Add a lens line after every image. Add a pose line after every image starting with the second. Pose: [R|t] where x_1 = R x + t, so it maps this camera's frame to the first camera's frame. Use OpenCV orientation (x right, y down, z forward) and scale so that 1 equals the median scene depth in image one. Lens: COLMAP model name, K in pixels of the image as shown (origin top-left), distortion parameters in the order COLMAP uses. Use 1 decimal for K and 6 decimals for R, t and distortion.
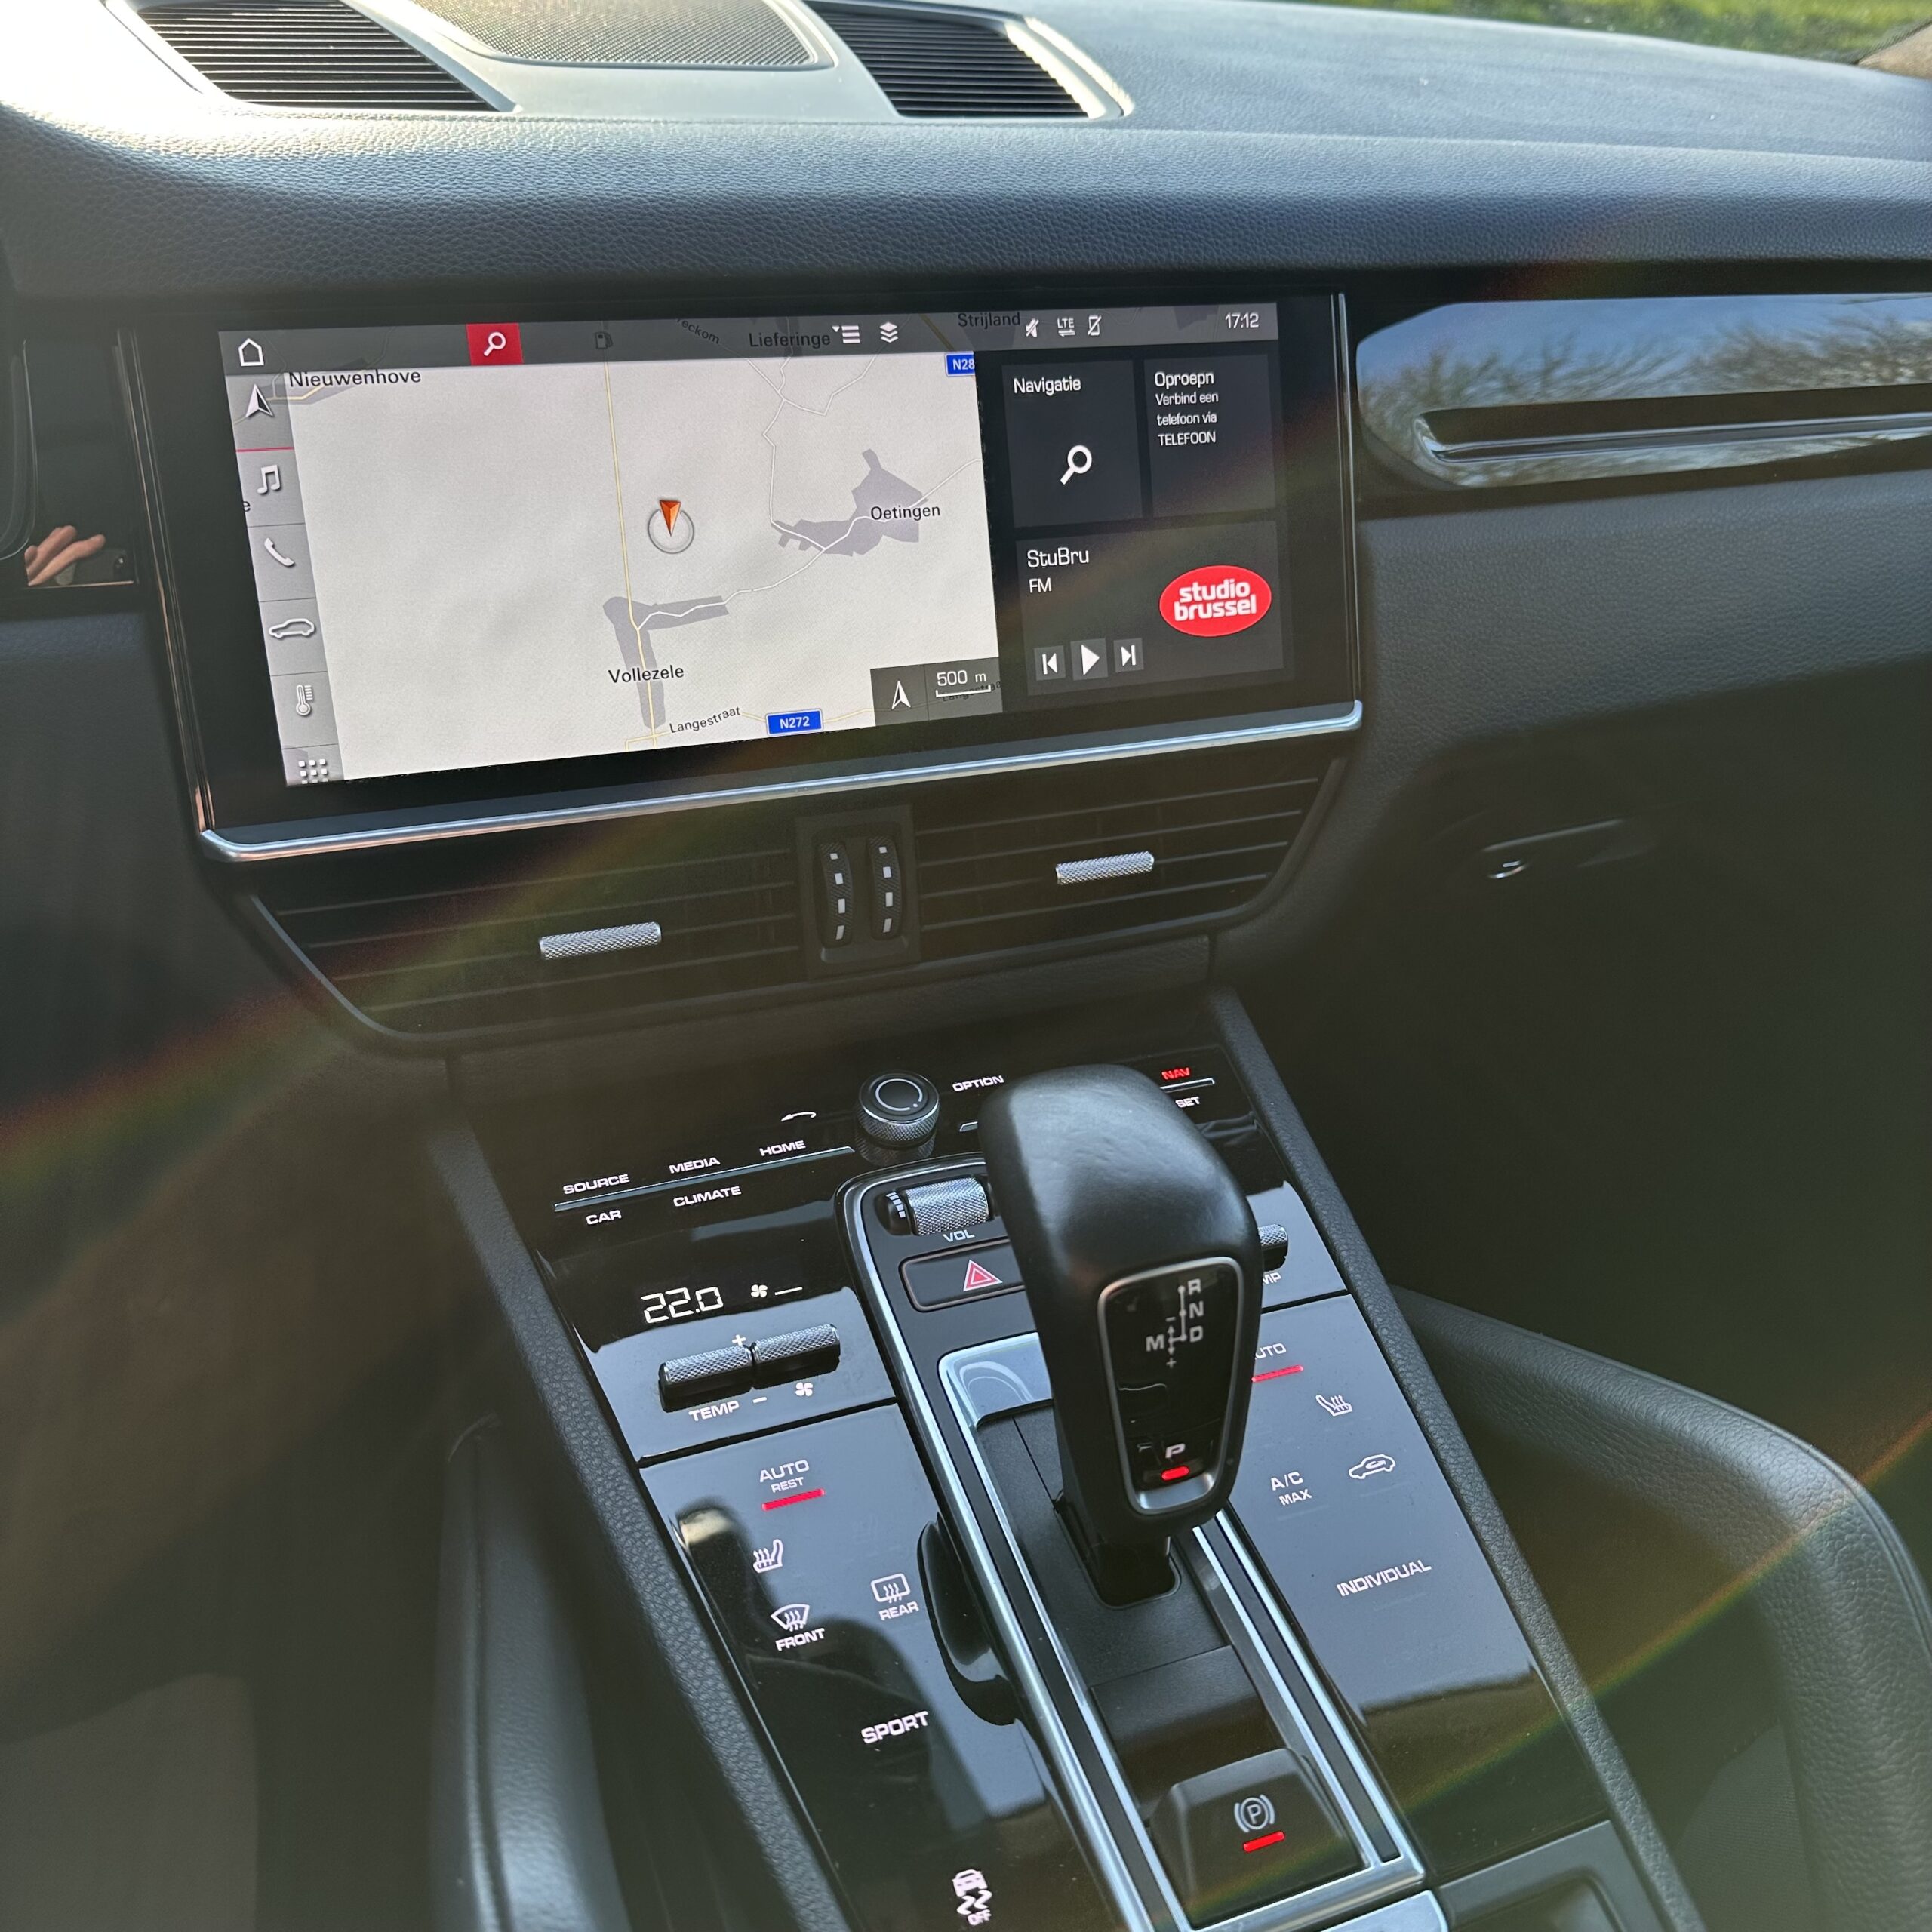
lens RADIAL K [[1851.0, 0, 977.7], [0, 1851.0, 966.0], [0, 0, 1]] dist [0.216931, -0.573277]
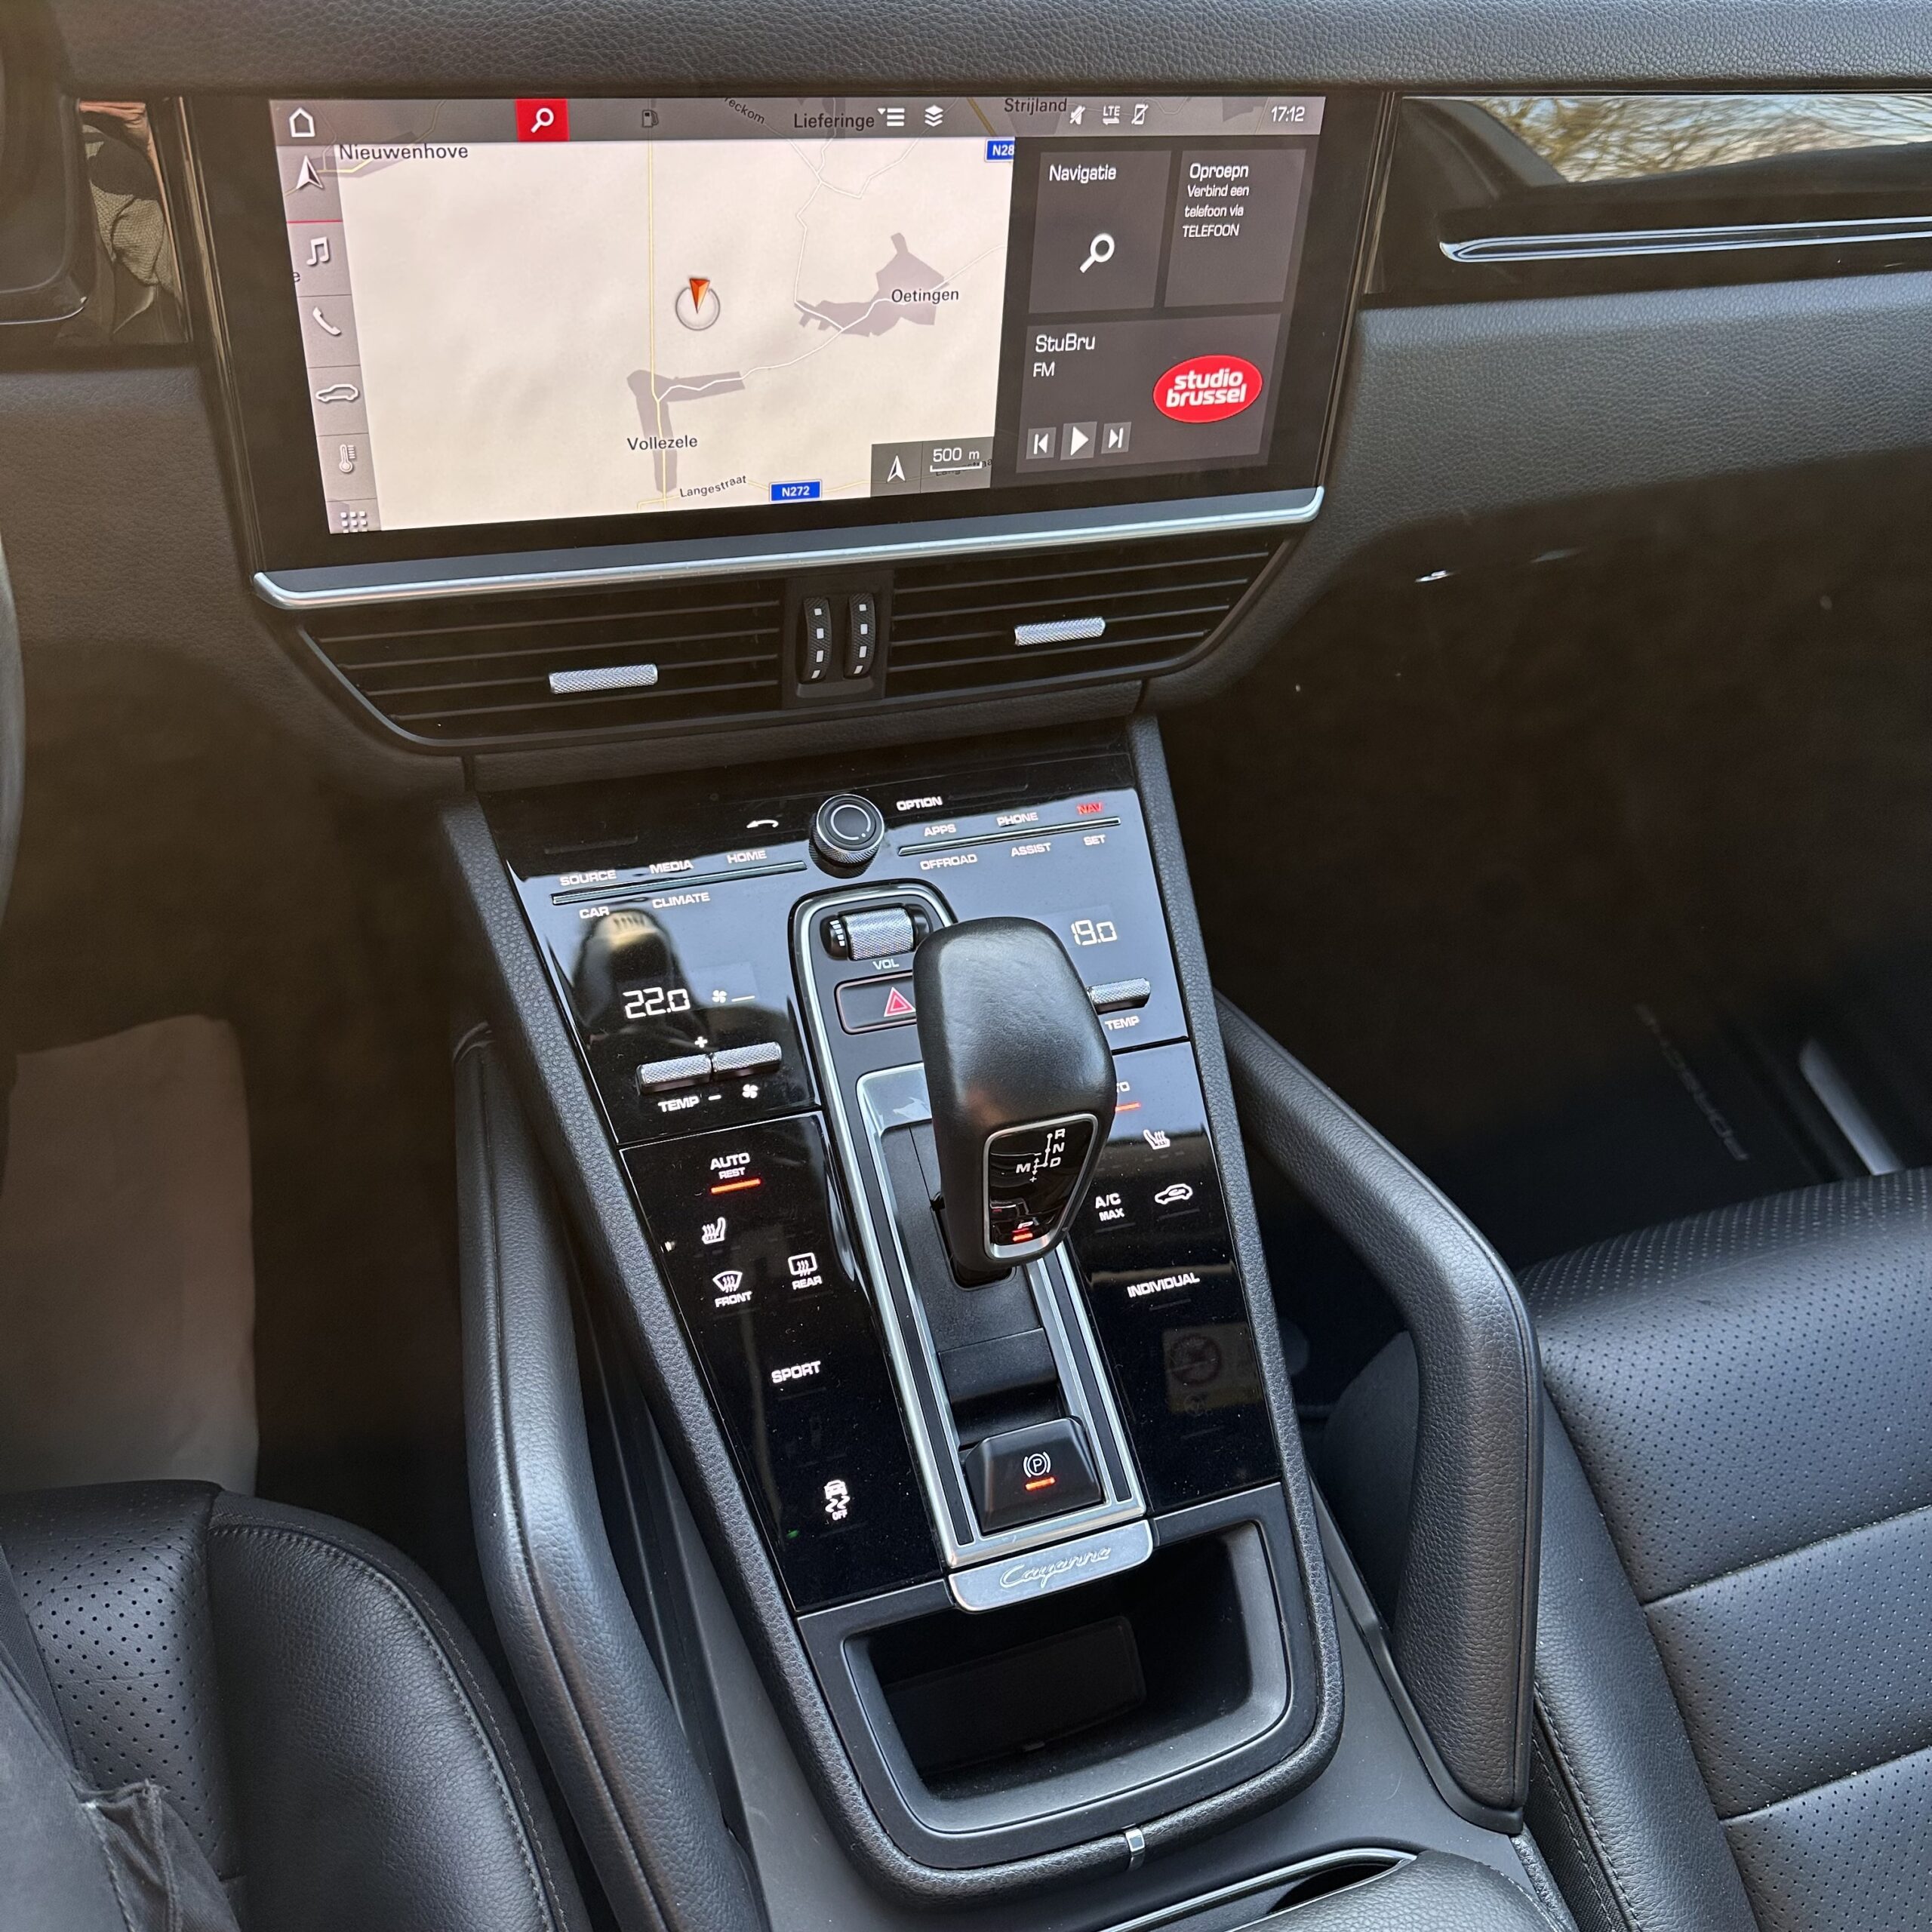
lens RADIAL K [[1871.9, 0, 986.1], [0, 1871.9, 997.1], [0, 0, 1]] dist [0.156348, -0.332034]
pose [[0.987967, 0.129197, 0.085024, -0.044865], [-0.153281, 0.891260, 0.426802, -0.351839], [-0.020637, -0.434699, 0.900339, -0.109090]]
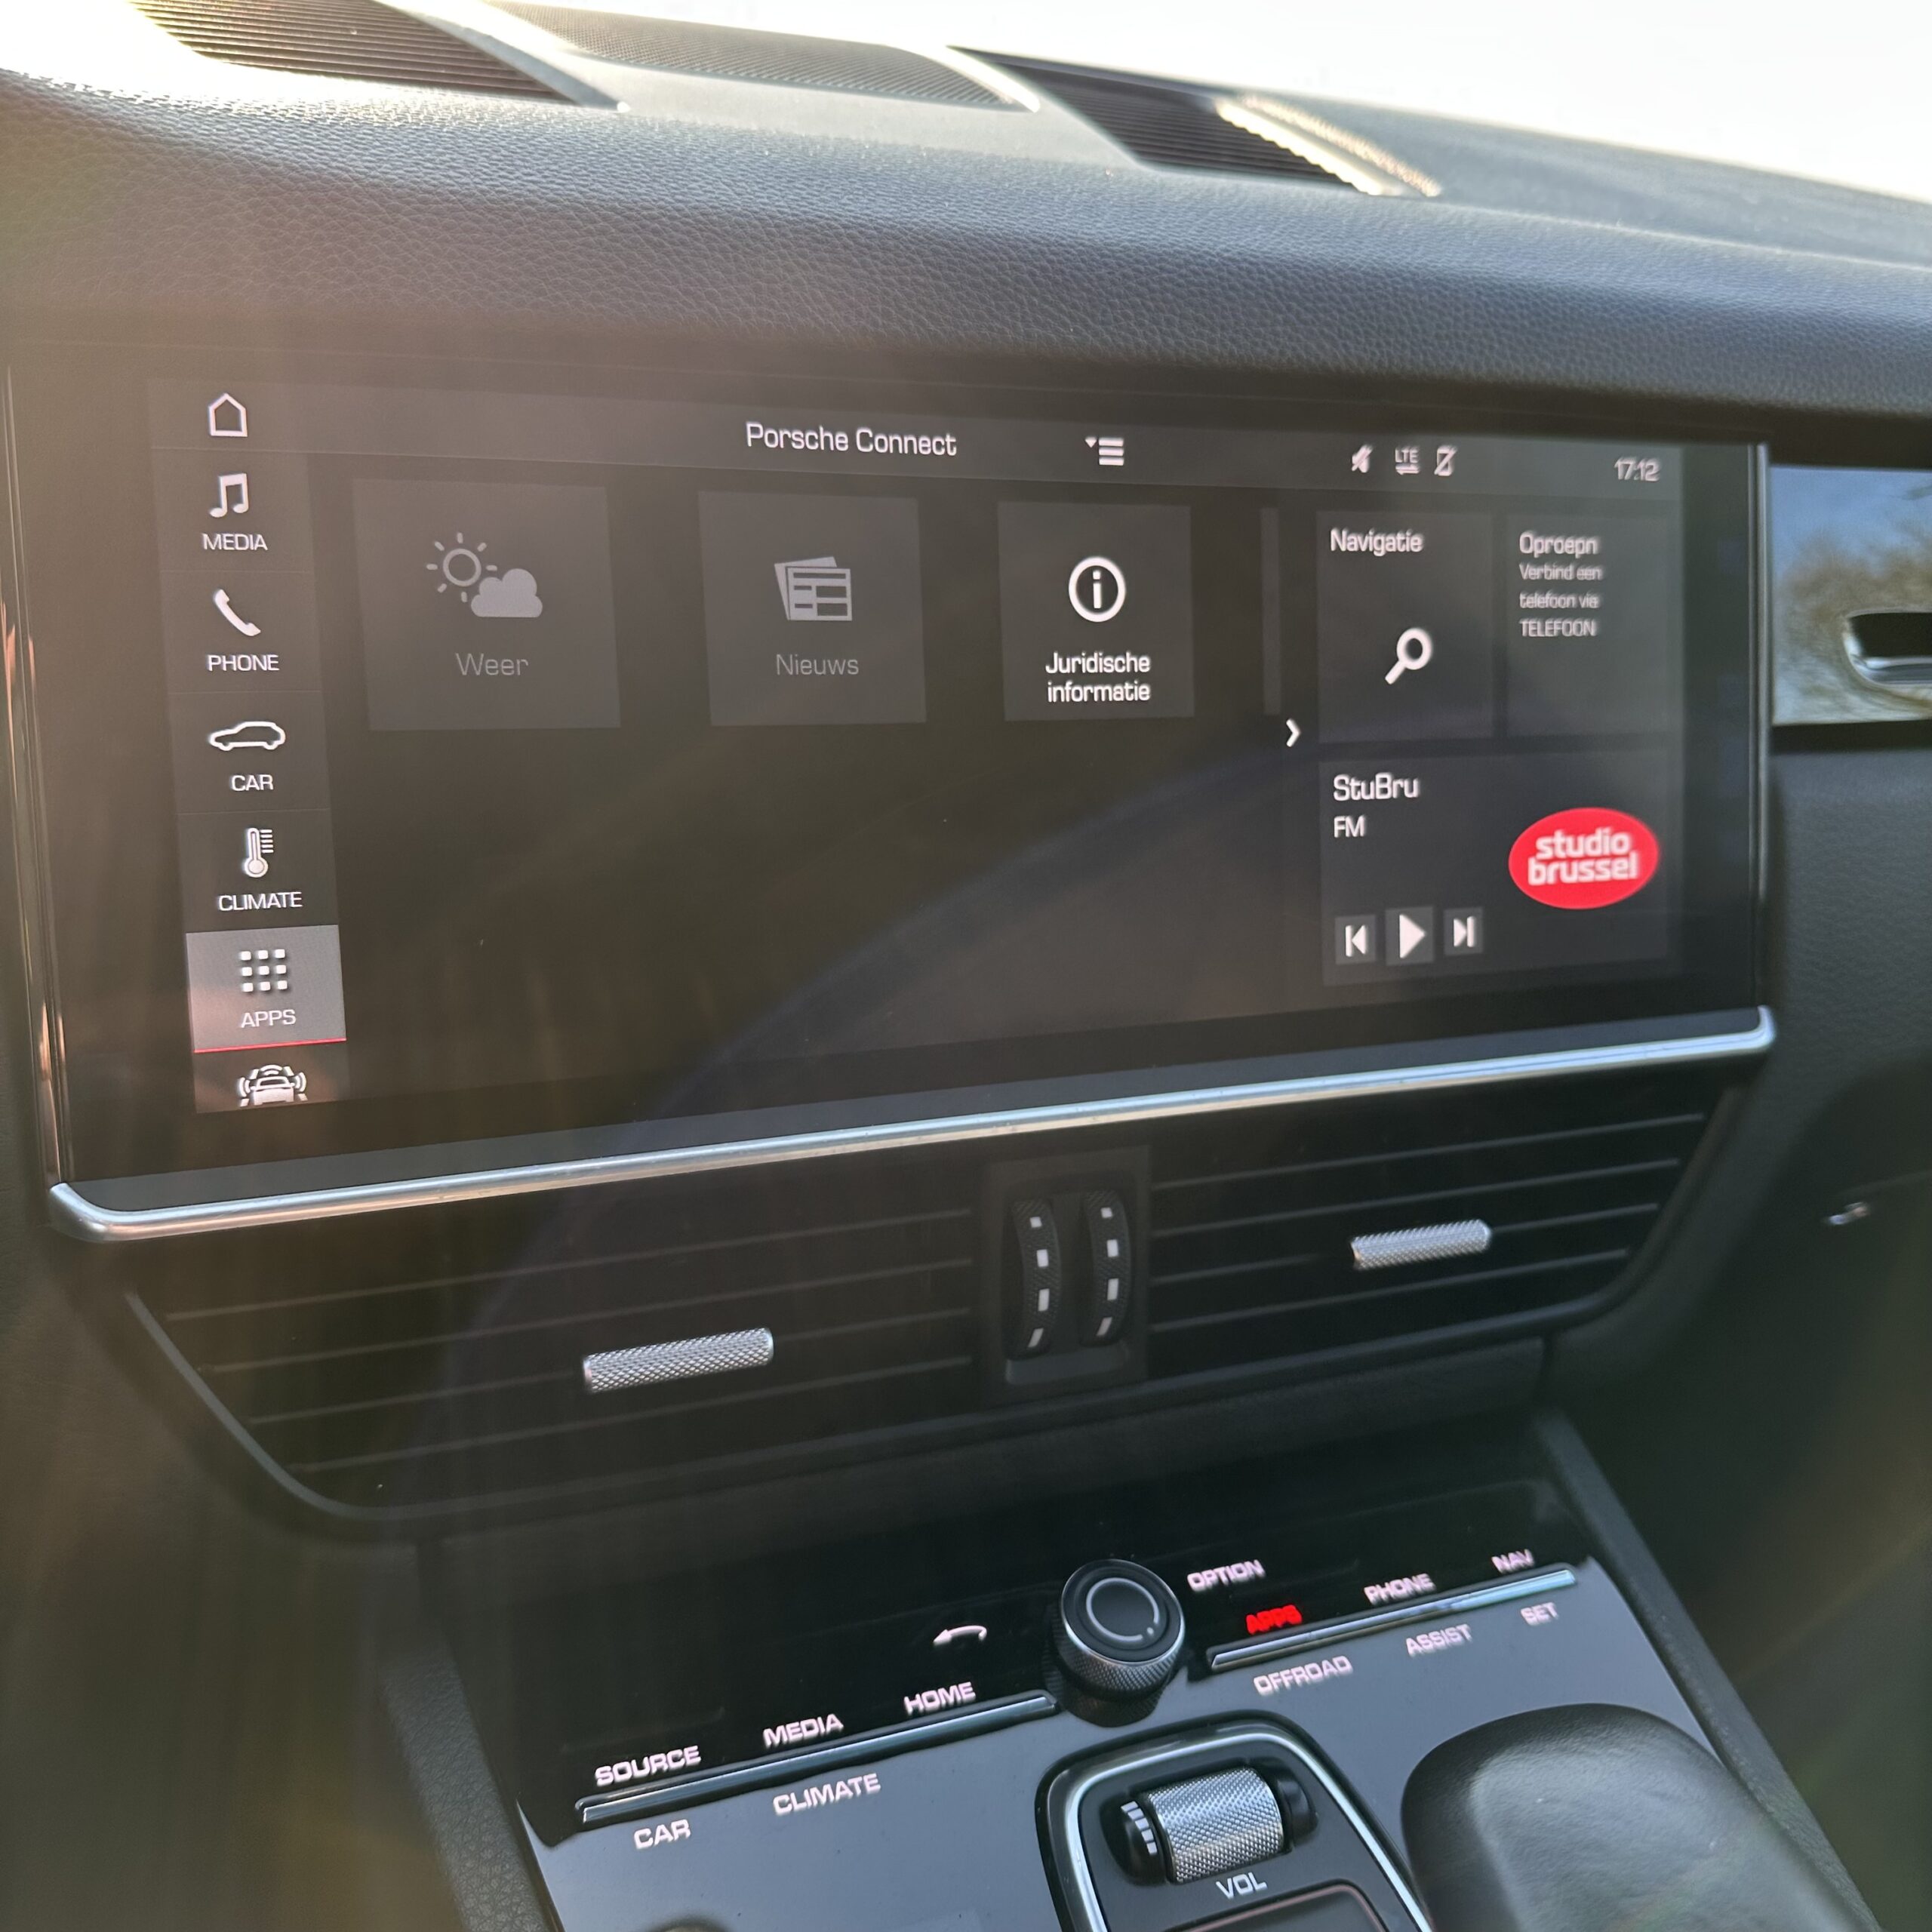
lens RADIAL K [[1848.6, 0, 966.0], [0, 1848.6, 966.0], [0, 0, 1]] dist [0.198634, -0.589459]
pose [[0.998385, 0.049862, 0.027239, -0.125448], [-0.047294, 0.995004, -0.087928, -0.091292], [-0.031487, 0.086497, 0.995754, 0.349727]]
